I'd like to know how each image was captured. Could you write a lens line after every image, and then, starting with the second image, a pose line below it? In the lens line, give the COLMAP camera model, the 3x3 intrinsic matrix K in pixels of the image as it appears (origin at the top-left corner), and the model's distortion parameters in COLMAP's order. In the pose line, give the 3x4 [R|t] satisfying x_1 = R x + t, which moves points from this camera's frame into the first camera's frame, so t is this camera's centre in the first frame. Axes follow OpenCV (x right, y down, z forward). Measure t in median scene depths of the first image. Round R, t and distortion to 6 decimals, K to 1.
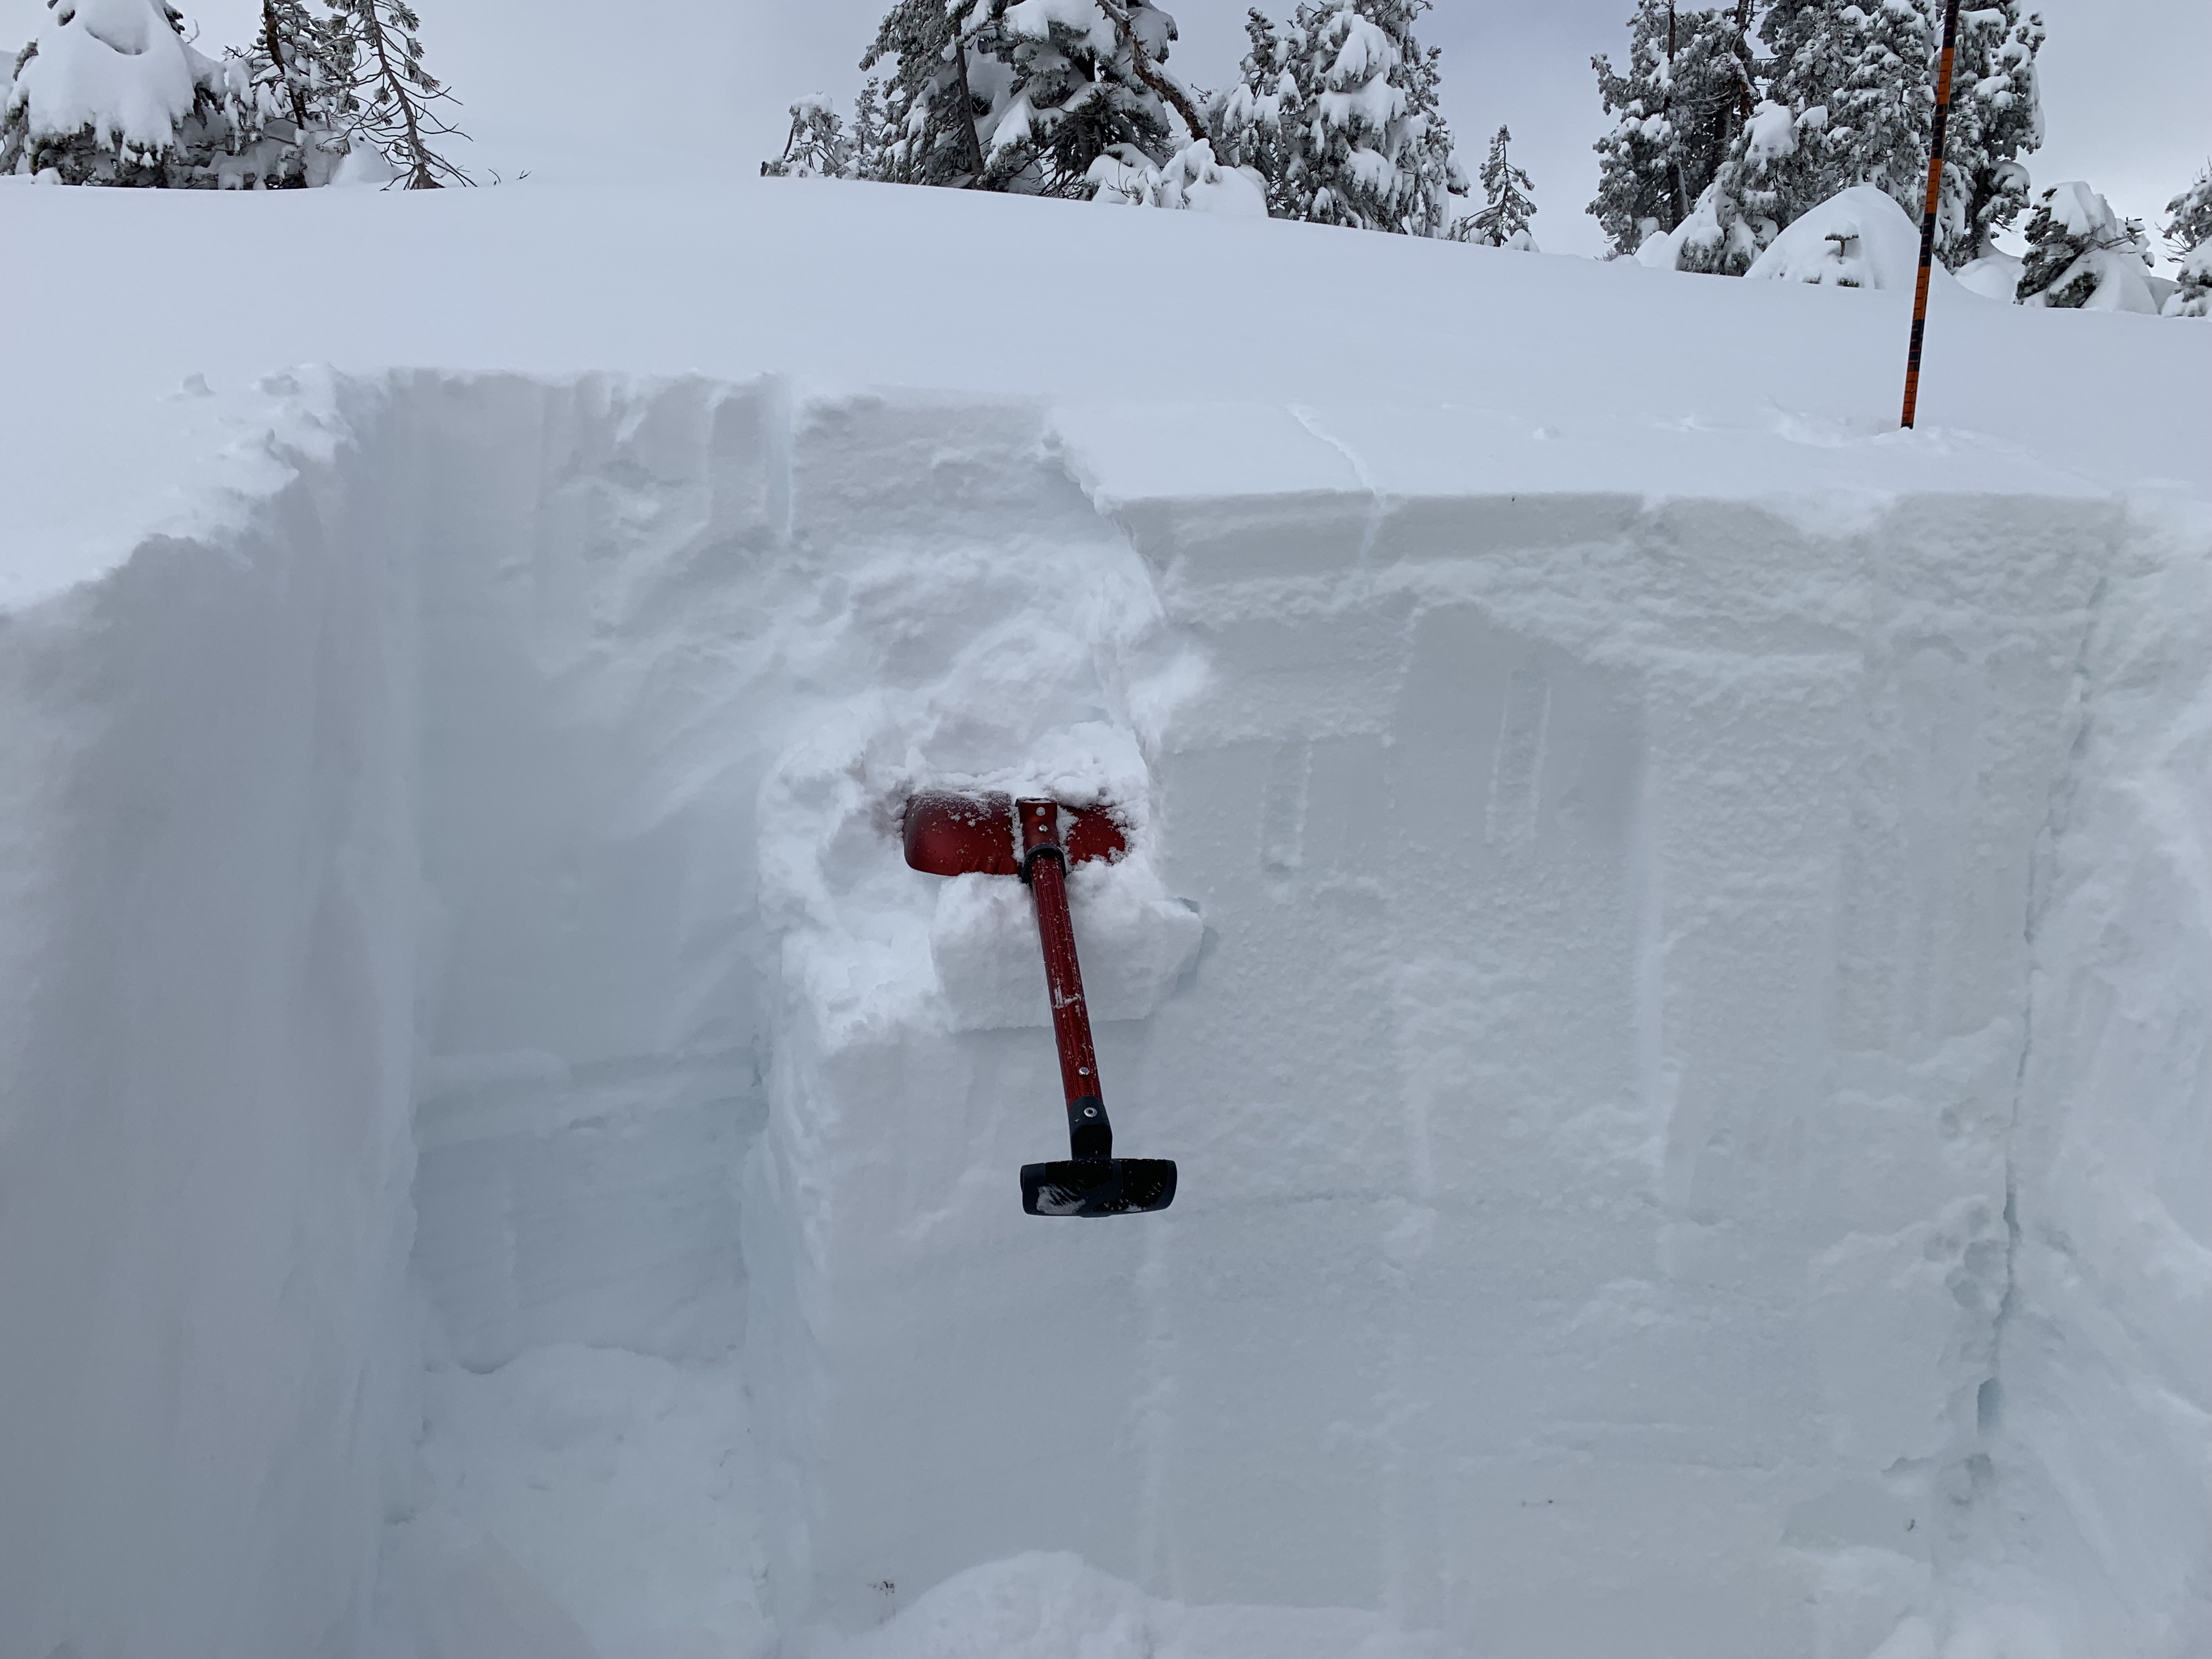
lens RADIAL K [[1699.2, 0, 1106.0], [0, 1699.2, 829.5], [0, 0, 1]] dist [-0.008070, 0.003783]
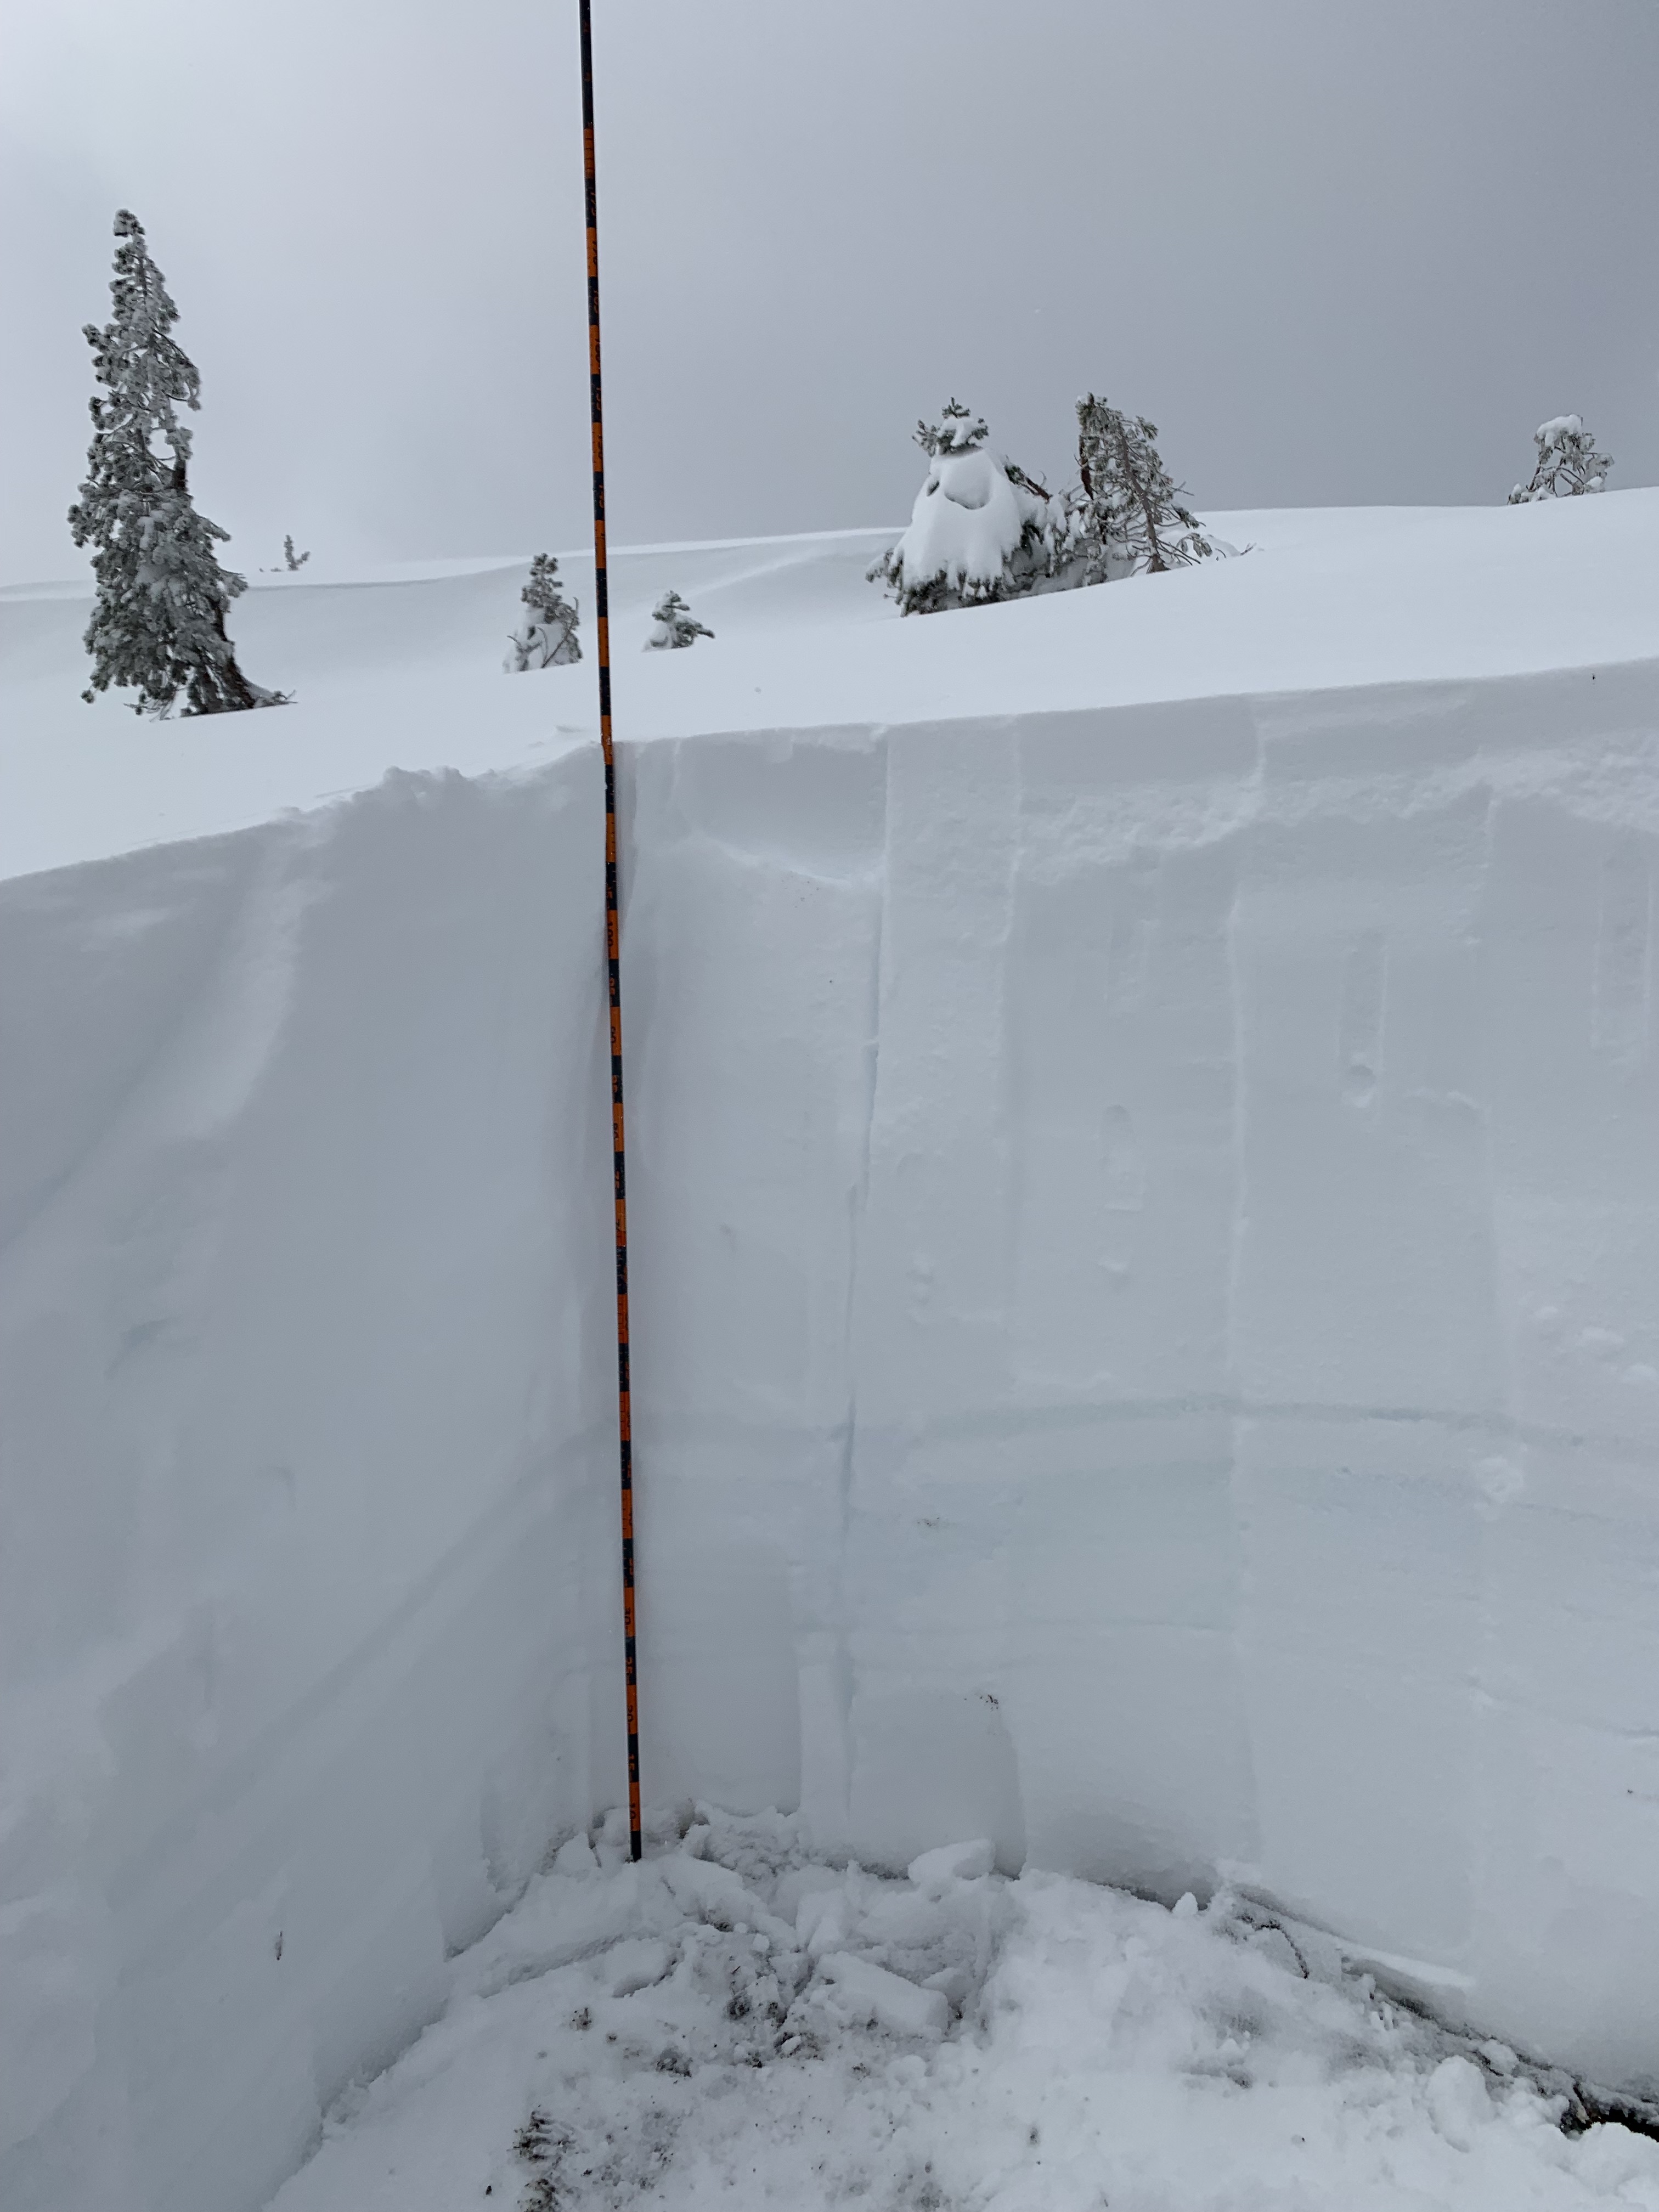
lens RADIAL K [[1699.2, 0, 829.5], [0, 1699.2, 1106.0], [0, 0, 1]] dist [-0.008070, 0.003783]
pose [[0.799194, 0.023198, -0.600625, 0.076212], [-0.056126, 0.997769, -0.036145, 0.016091], [0.598446, 0.062598, 0.798714, 0.000562]]
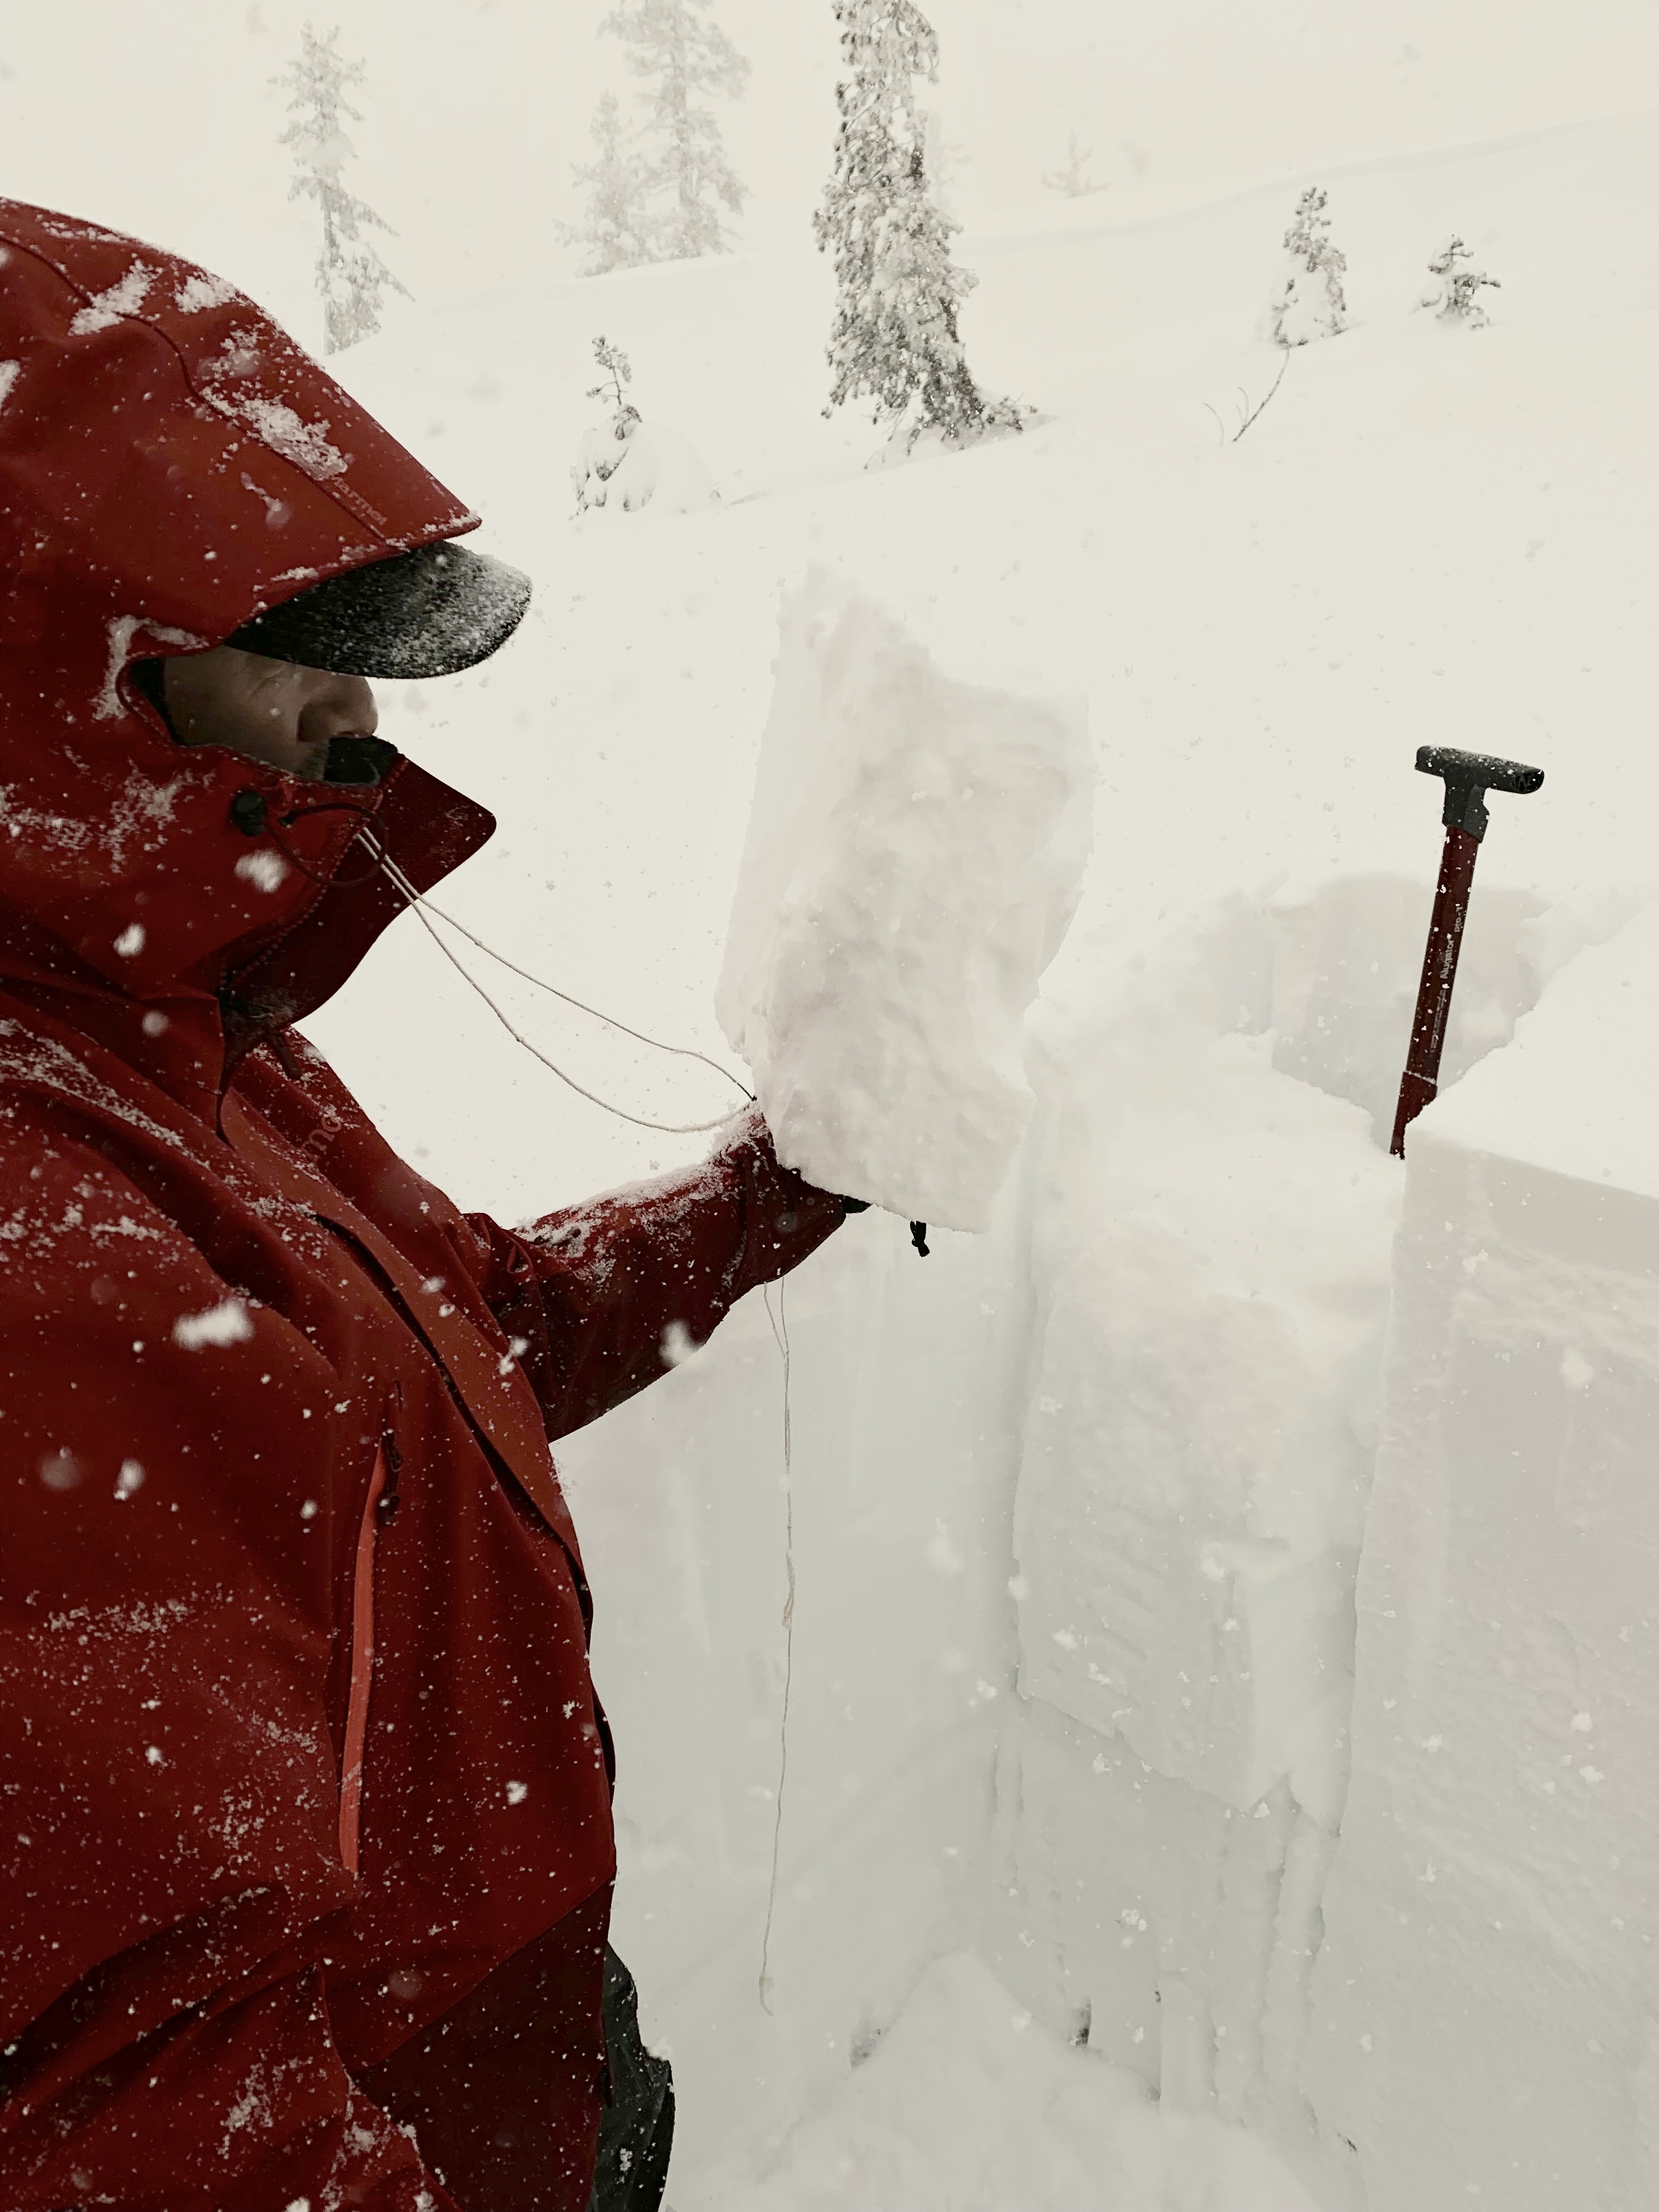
lens RADIAL K [[1683.9, 0, 827.0], [0, 1683.9, 1125.0], [0, 0, 1]] dist [0.018551, -0.010182]
pose [[0.471635, 0.232215, -0.850668, 0.076308], [-0.091028, 0.972370, 0.214968, -0.060533], [0.877083, -0.023952, 0.479742, 0.039842]]
